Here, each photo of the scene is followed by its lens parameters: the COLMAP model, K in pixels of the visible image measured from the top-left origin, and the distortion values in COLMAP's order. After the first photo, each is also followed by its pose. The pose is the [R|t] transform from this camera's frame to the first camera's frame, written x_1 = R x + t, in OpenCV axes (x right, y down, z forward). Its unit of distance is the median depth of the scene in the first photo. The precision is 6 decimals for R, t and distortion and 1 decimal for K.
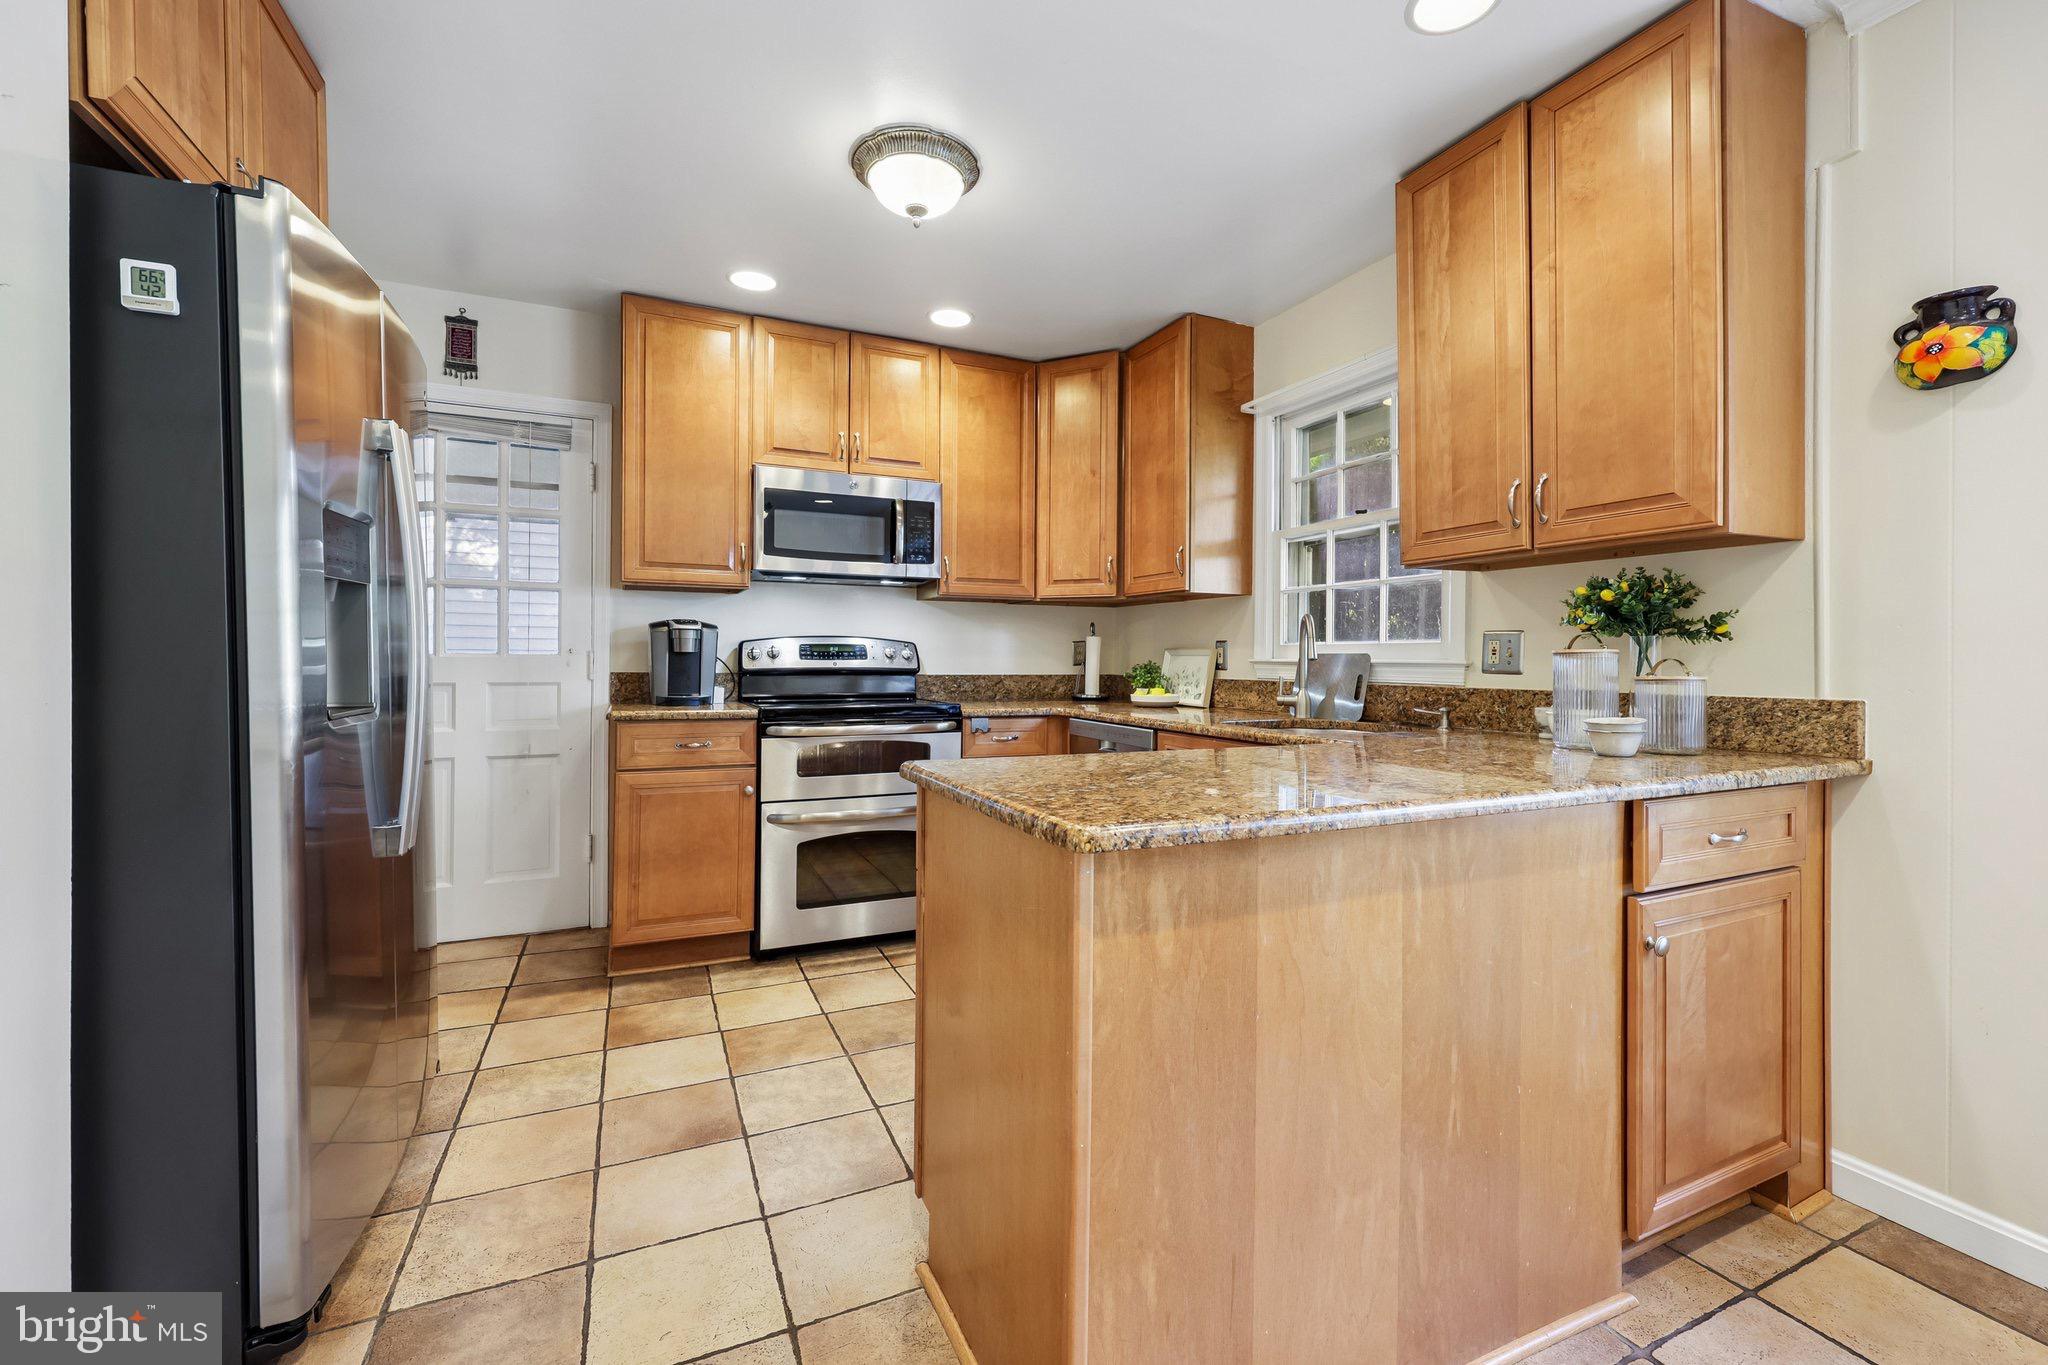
lens RADIAL K [[842.2, 0, 1016.0], [0, 842.2, 667.8], [0, 0, 1]] dist [0.004287, -0.000936]
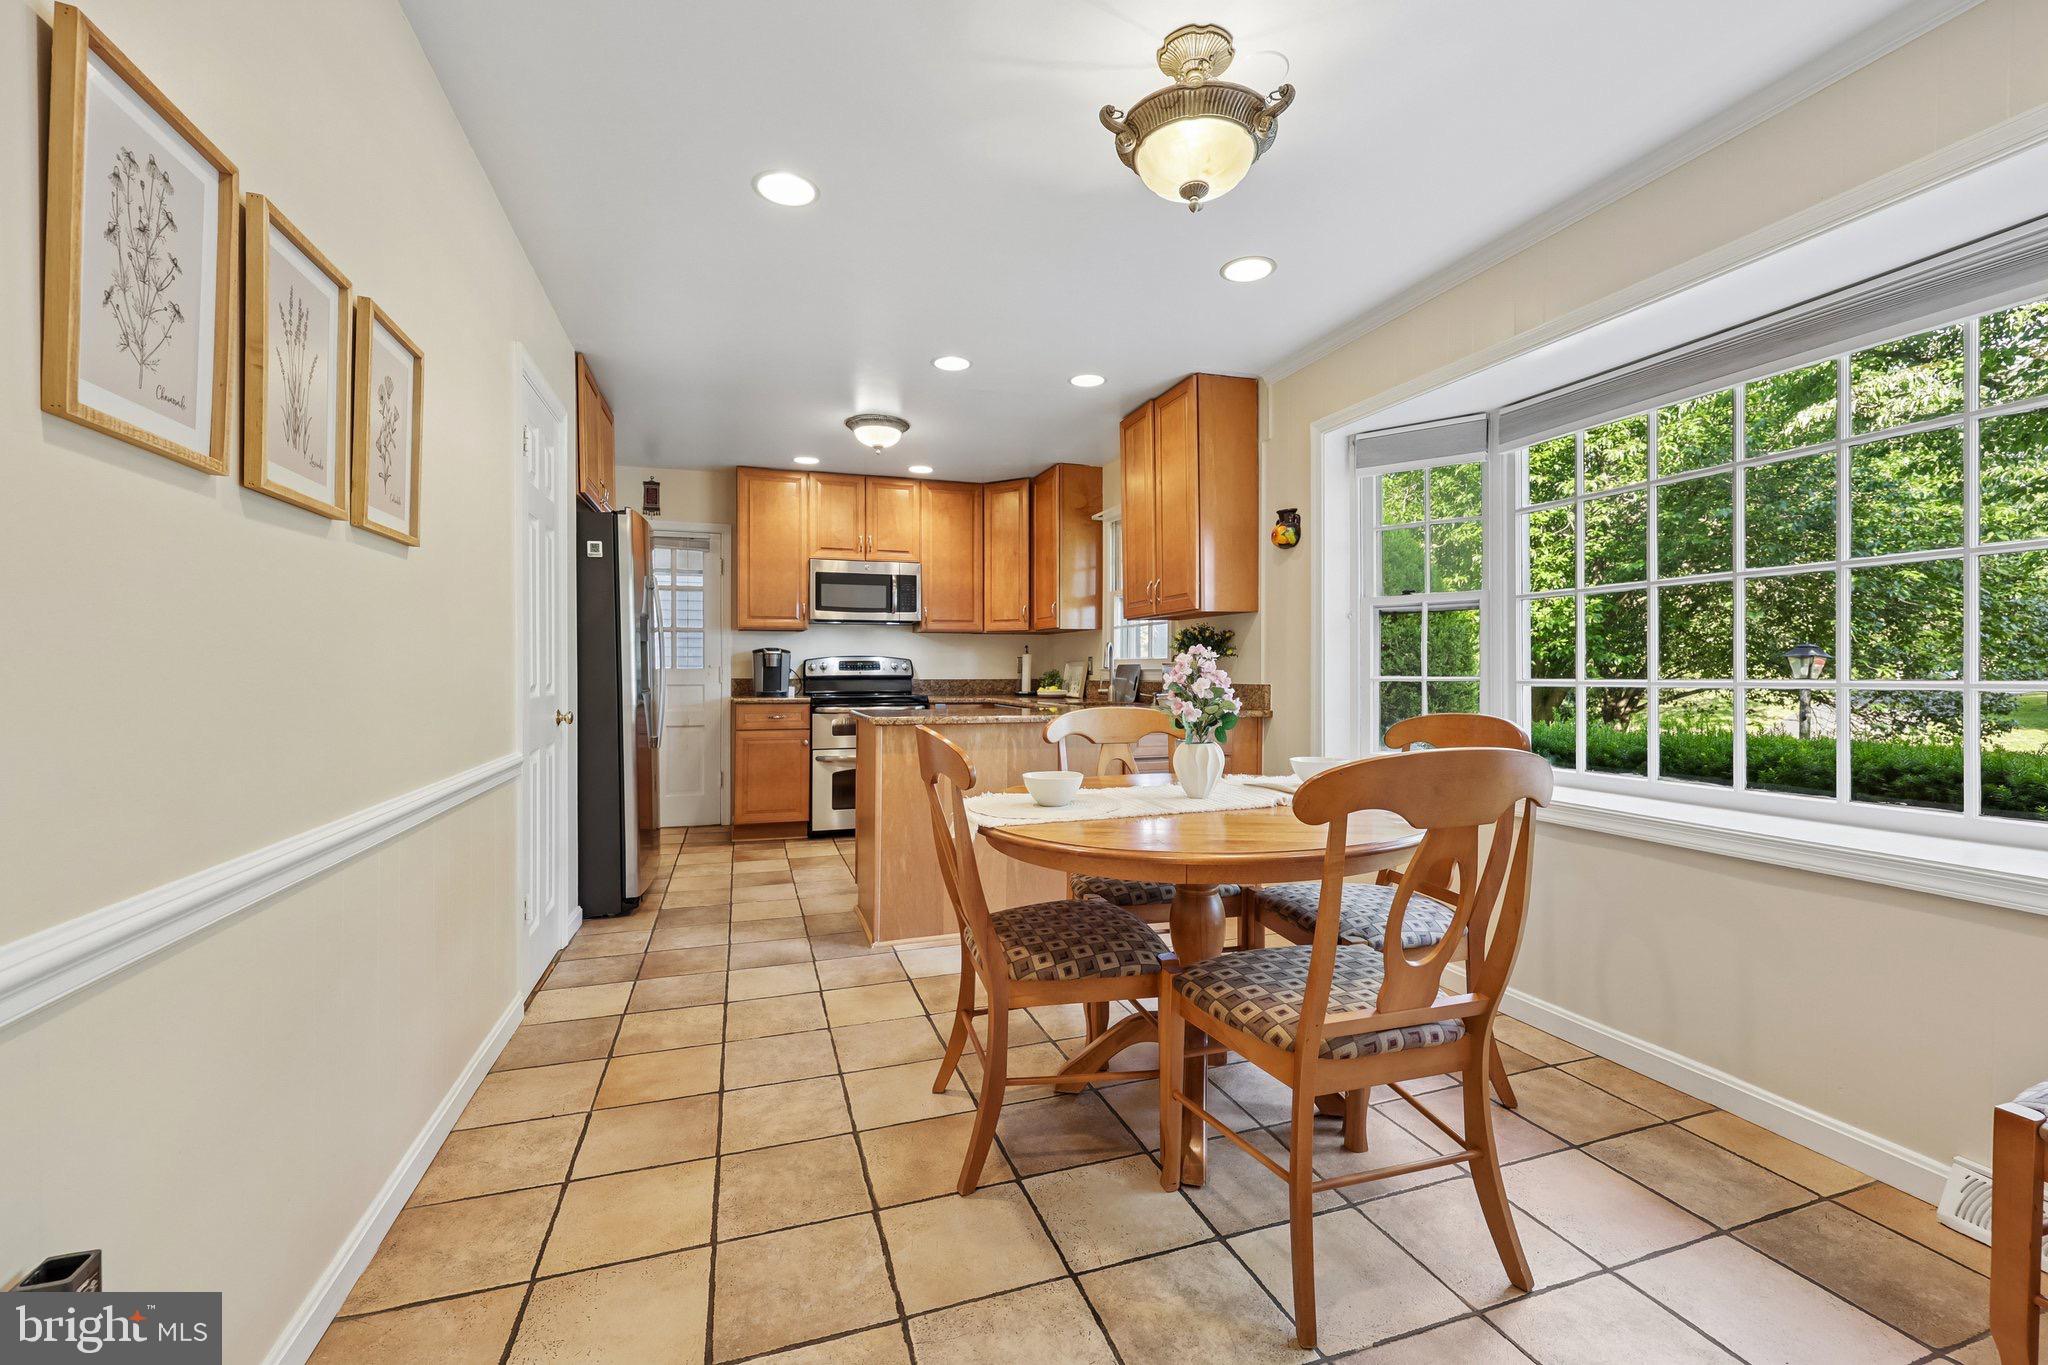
lens RADIAL K [[842.2, 0, 1013.9], [0, 842.2, 679.0], [0, 0, 1]] dist [0.004287, -0.000936]
pose [[0.993803, -0.005618, -0.111016, 0.291240], [0.005619, 0.999984, -0.000299, 0.010705], [0.111016, -0.000327, 0.993819, -0.662841]]
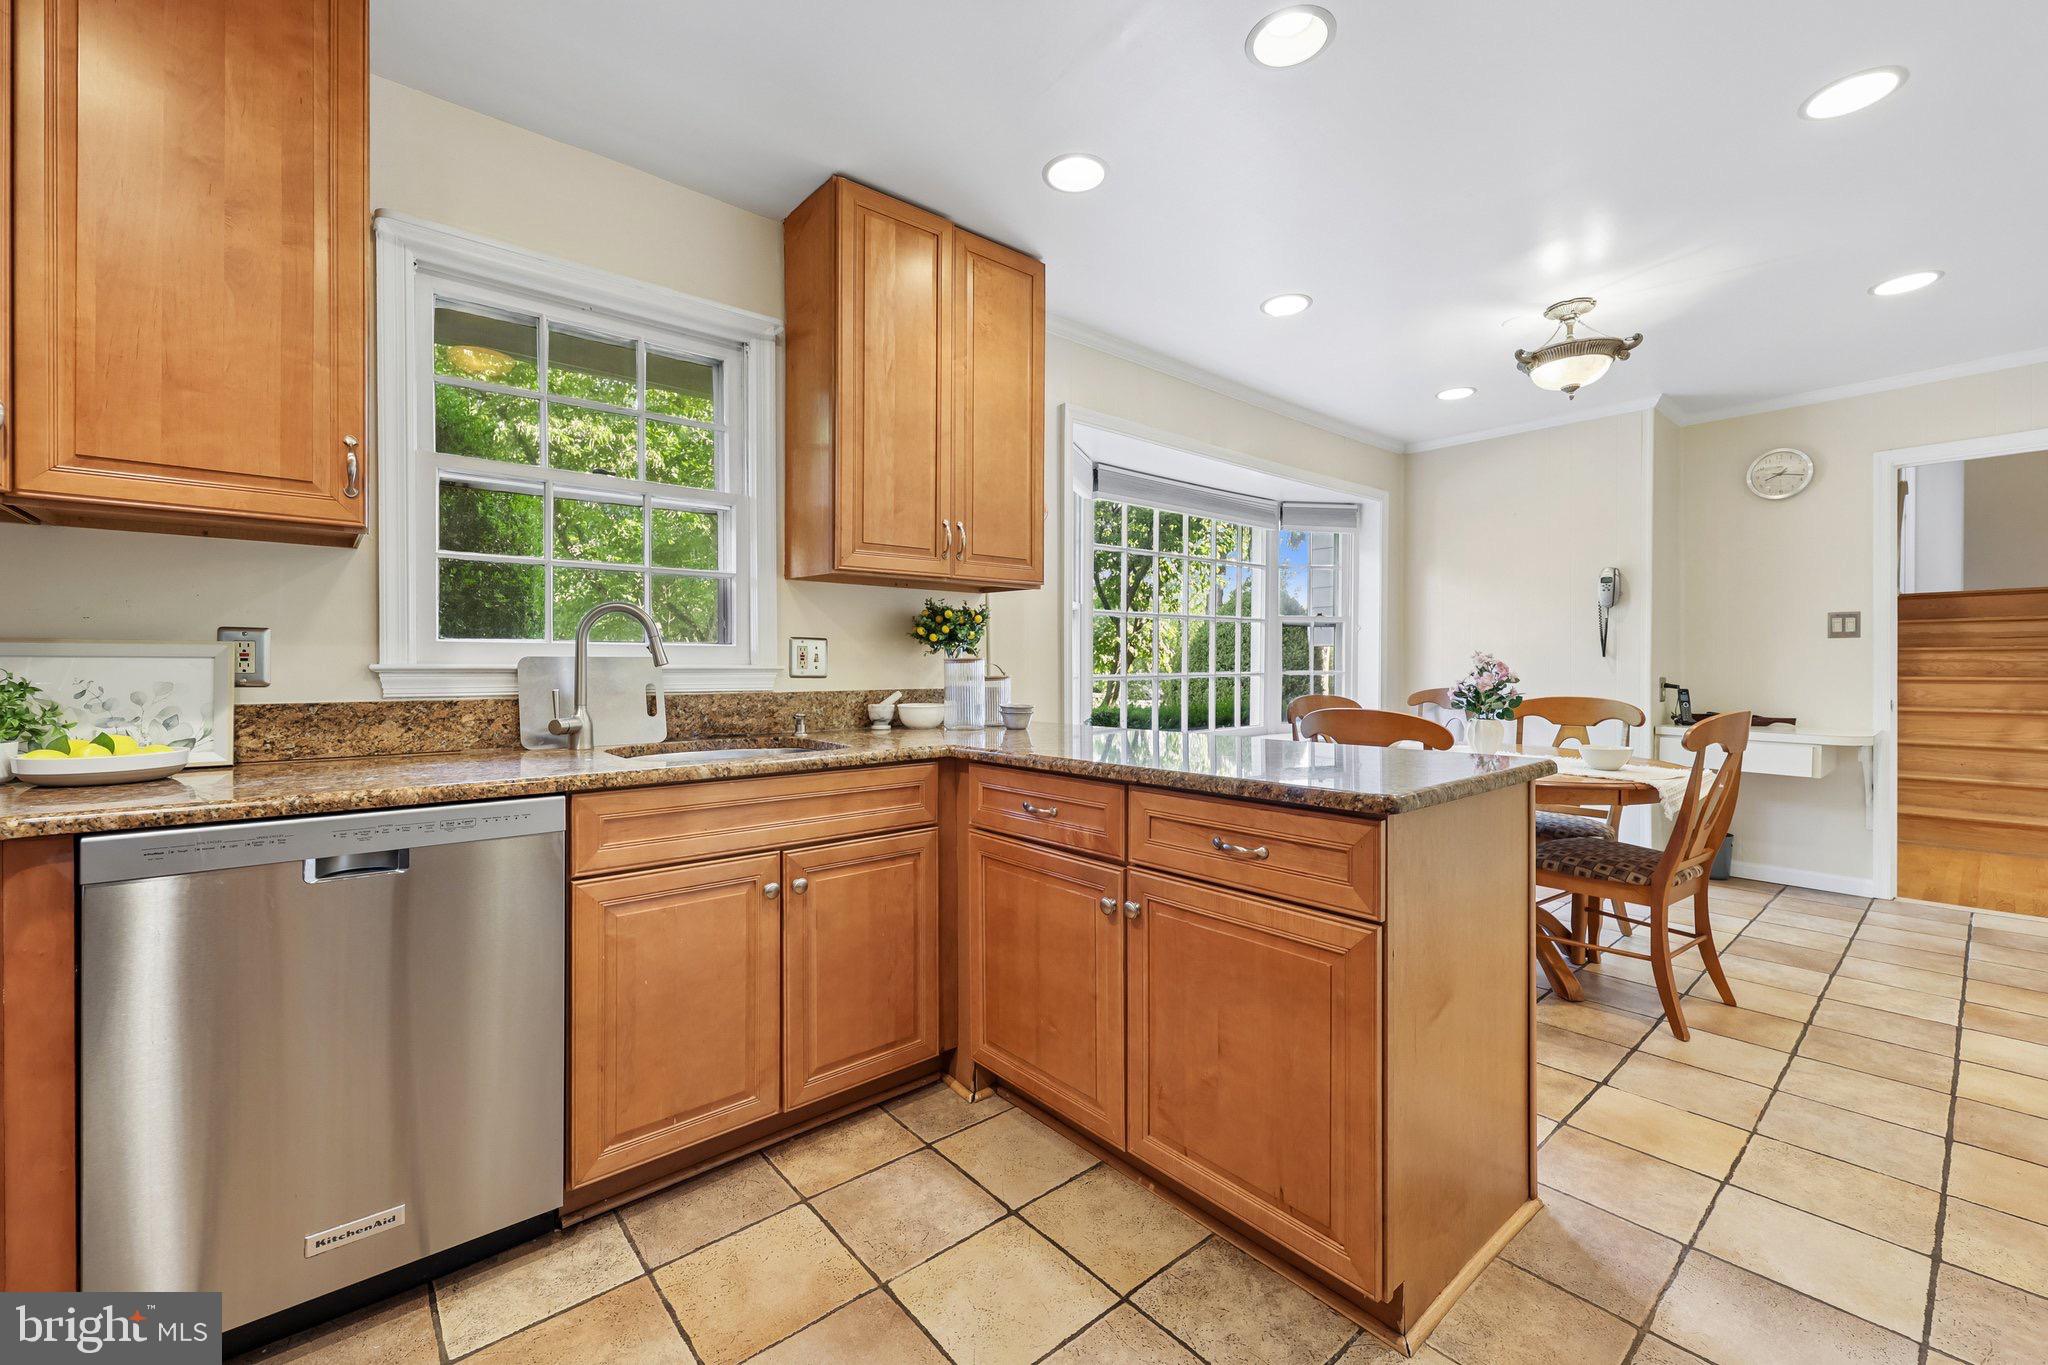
lens RADIAL K [[842.2, 0, 1034.7], [0, 842.2, 676.1], [0, 0, 1]] dist [0.004287, -0.000936]
pose [[-0.291967, -0.017808, 0.956263, -0.380269], [0.008142, 0.999744, 0.021104, -0.010803], [-0.956394, 0.013947, -0.291747, 0.737615]]
